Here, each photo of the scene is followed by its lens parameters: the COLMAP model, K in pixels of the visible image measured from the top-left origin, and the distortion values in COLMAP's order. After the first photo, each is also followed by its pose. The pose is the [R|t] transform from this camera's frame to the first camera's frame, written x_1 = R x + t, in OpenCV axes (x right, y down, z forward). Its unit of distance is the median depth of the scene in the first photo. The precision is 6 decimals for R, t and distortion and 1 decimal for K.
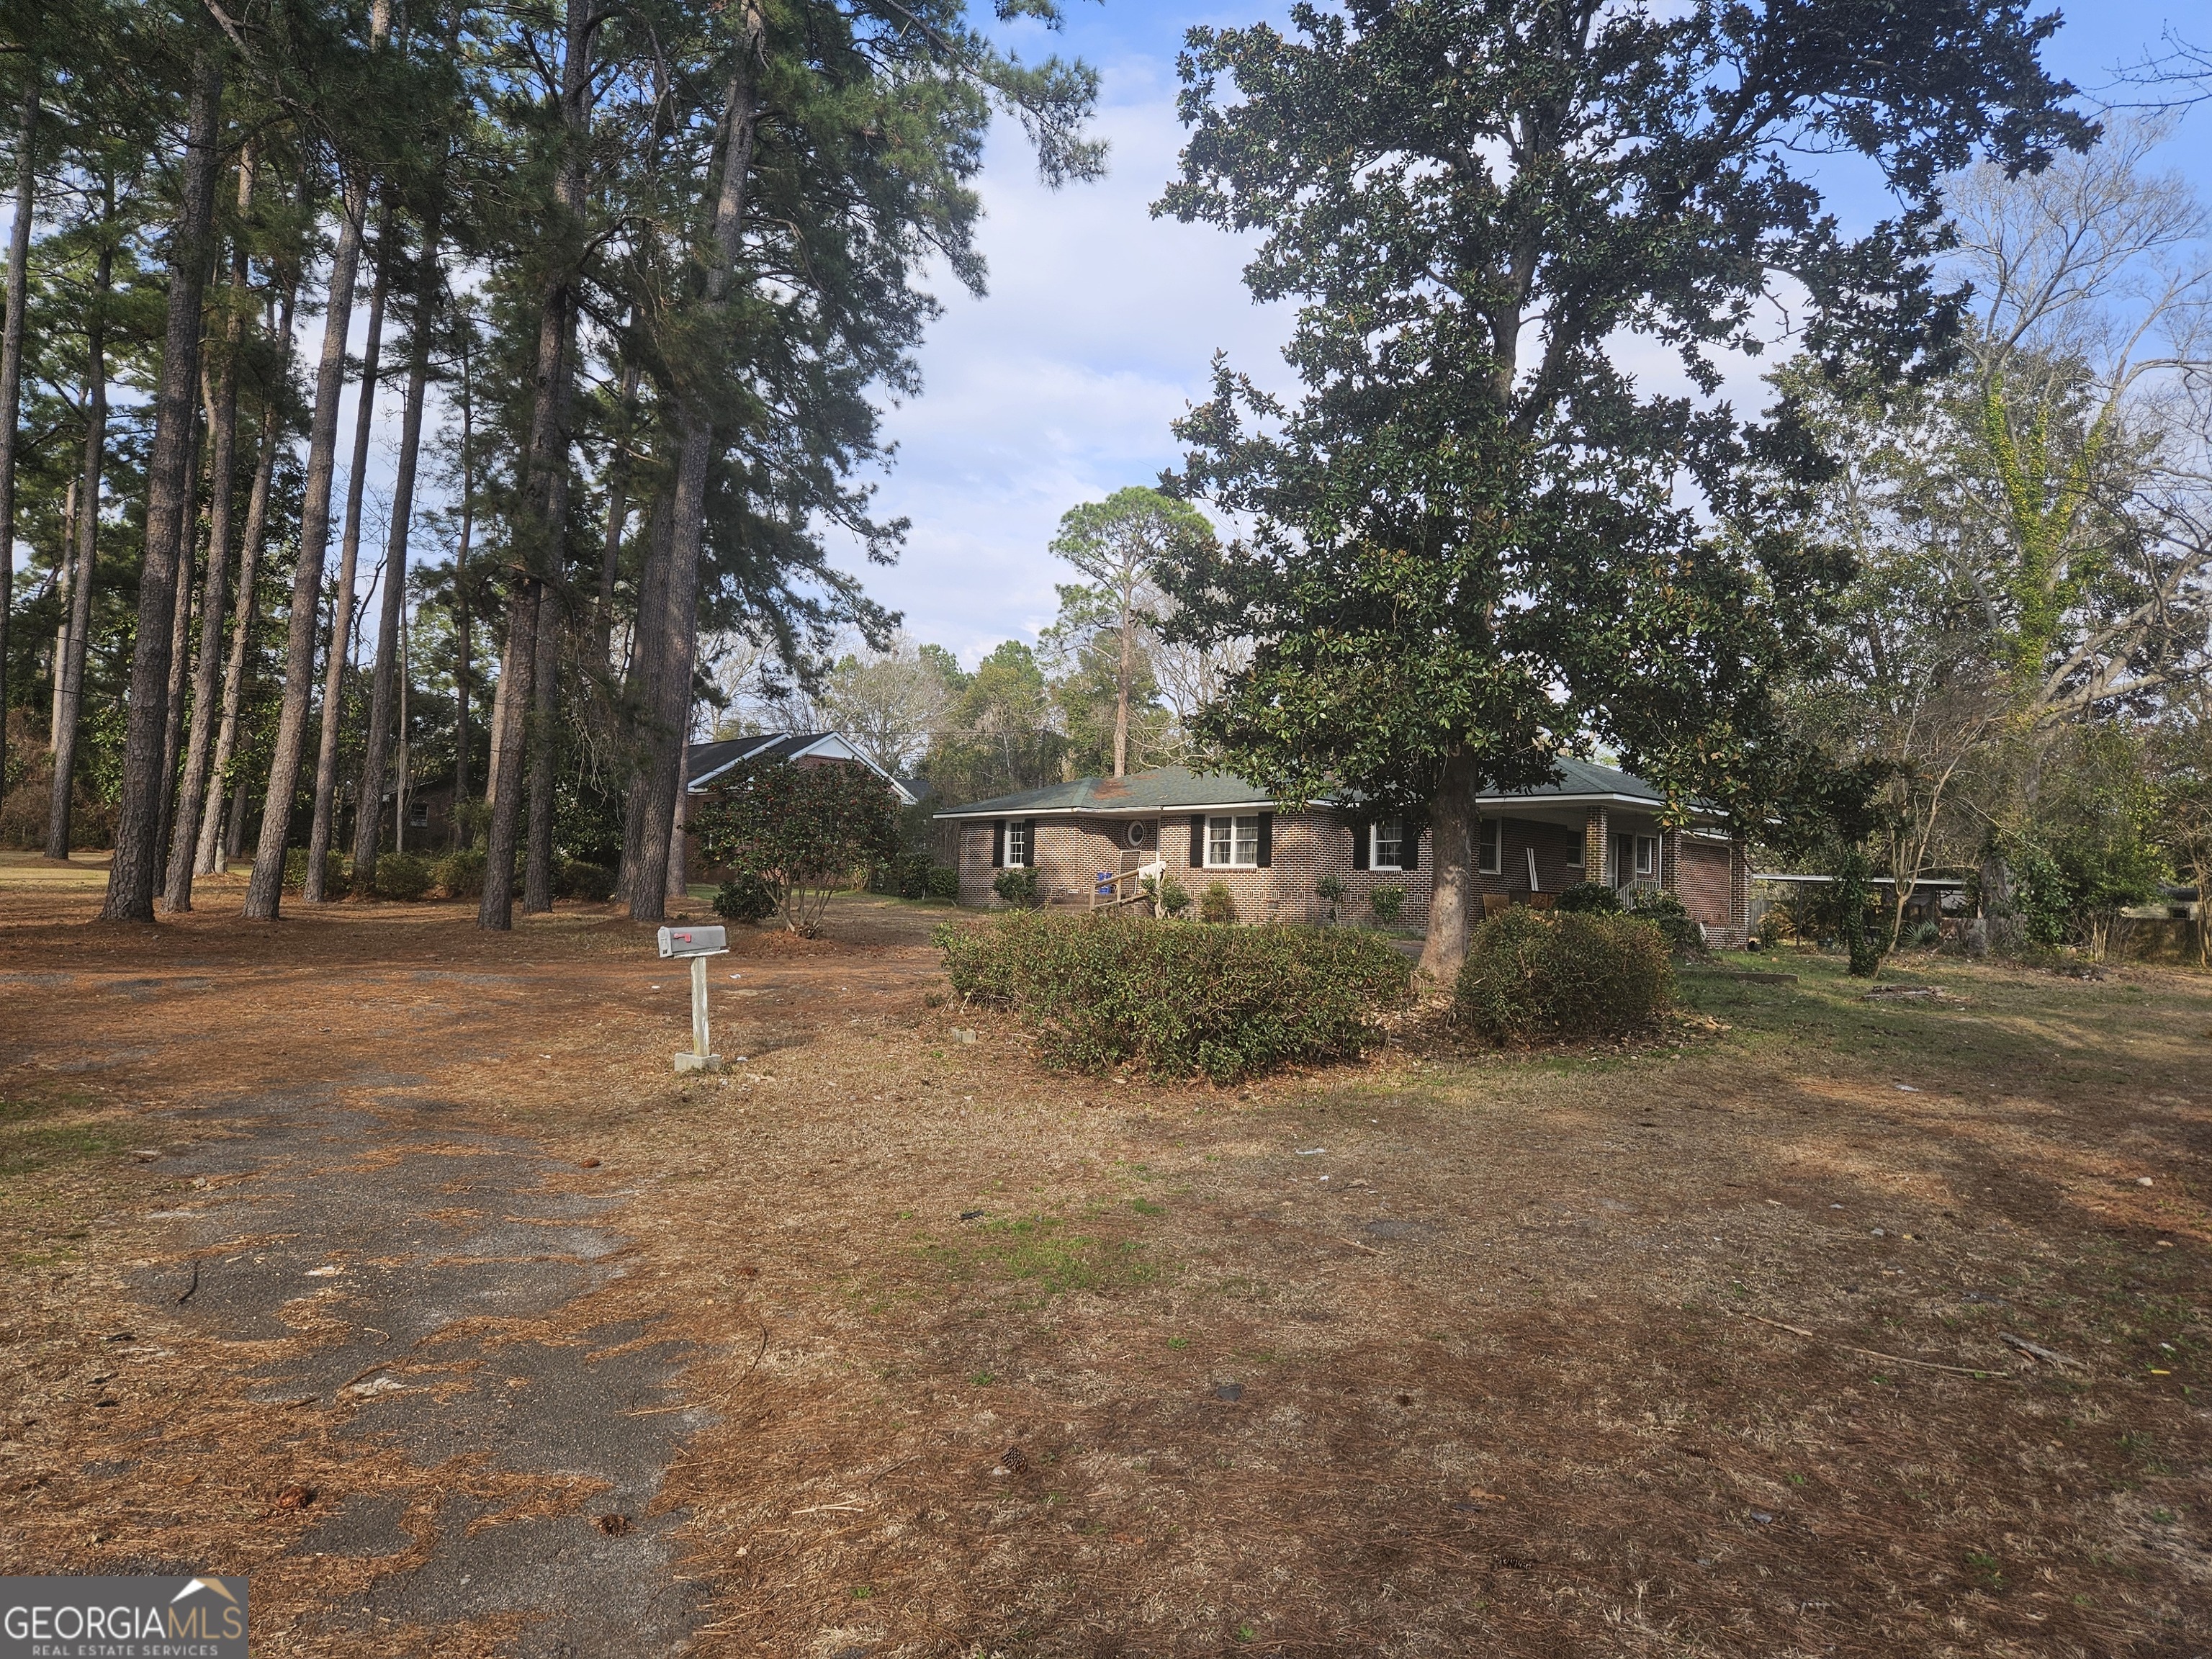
lens RADIAL K [[1470.8, 0, 1107.7], [0, 1470.8, 832.4], [0, 0, 1]] dist [0.071101, -0.057834]
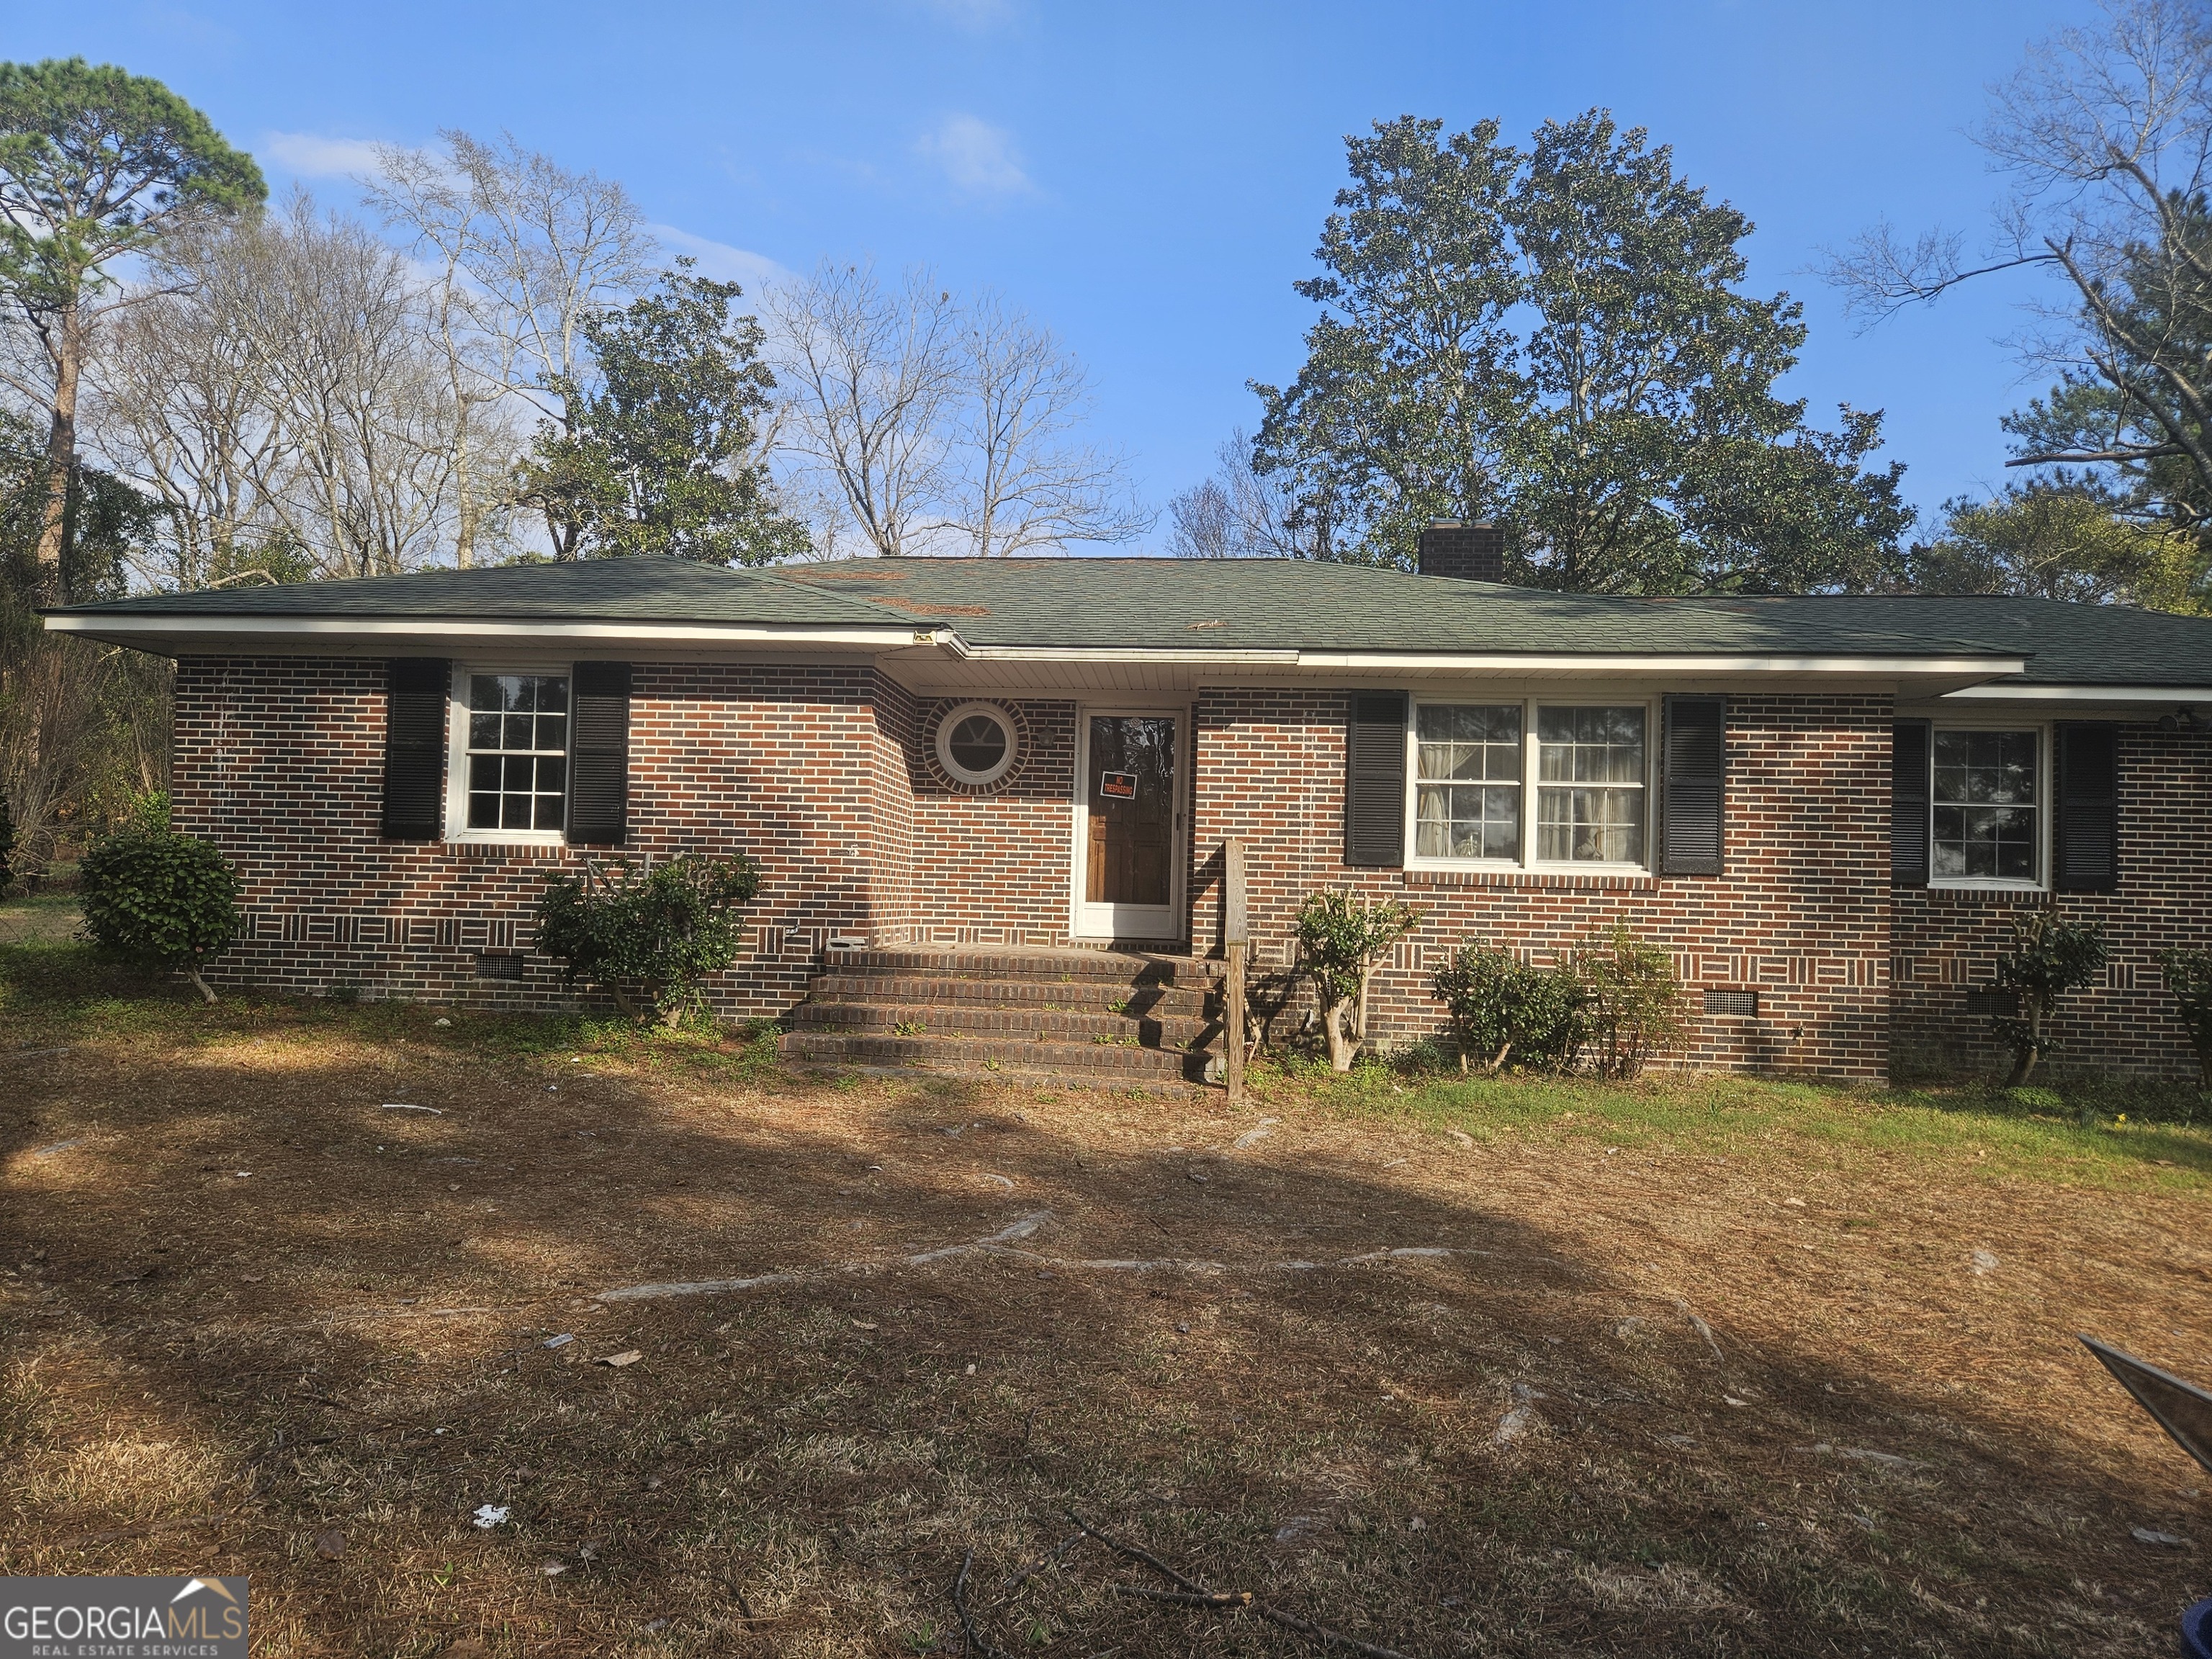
lens RADIAL K [[1470.8, 0, 1111.0], [0, 1470.8, 837.6], [0, 0, 1]] dist [0.071101, -0.057834]
pose [[0.729345, 0.013857, 0.684006, -0.169397], [-0.043855, 0.998686, 0.026530, 0.011240], [-0.682739, -0.049346, 0.728994, 0.752351]]
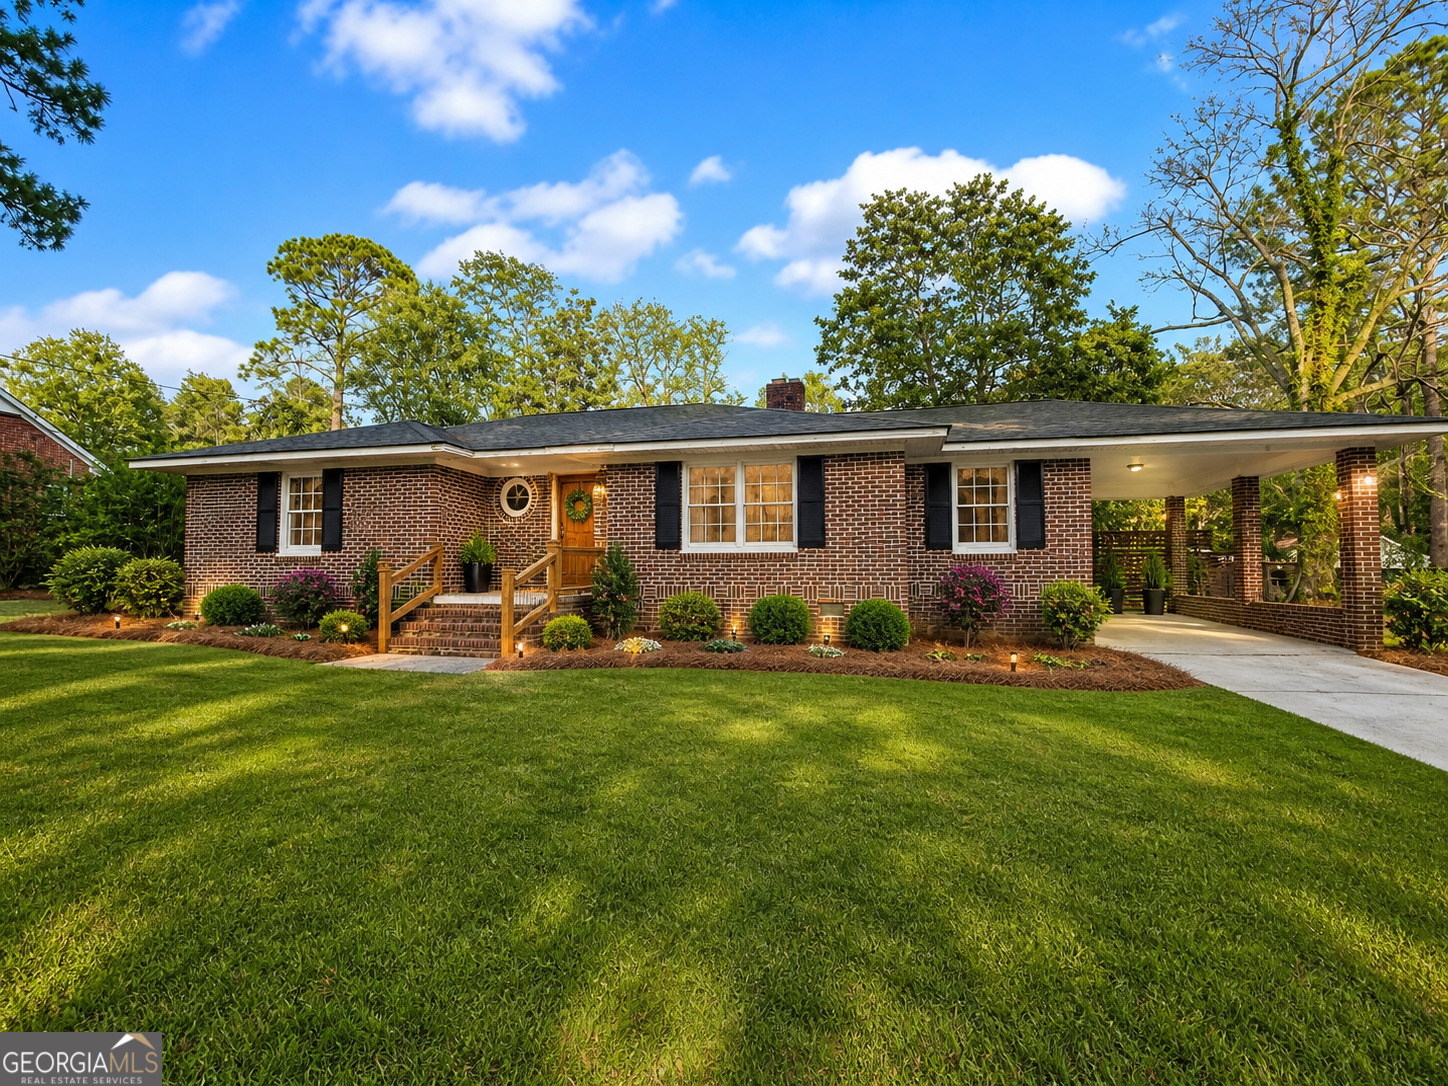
lens RADIAL K [[679.3, 0, 721.4], [0, 679.3, 543.4], [0, 0, 1]] dist [-0.008387, -0.004607]
pose [[0.835130, -0.015777, 0.549827, -0.072612], [-0.003393, 0.999422, 0.033830, 0.011108], [-0.550043, -0.030118, 0.834593, 0.688002]]
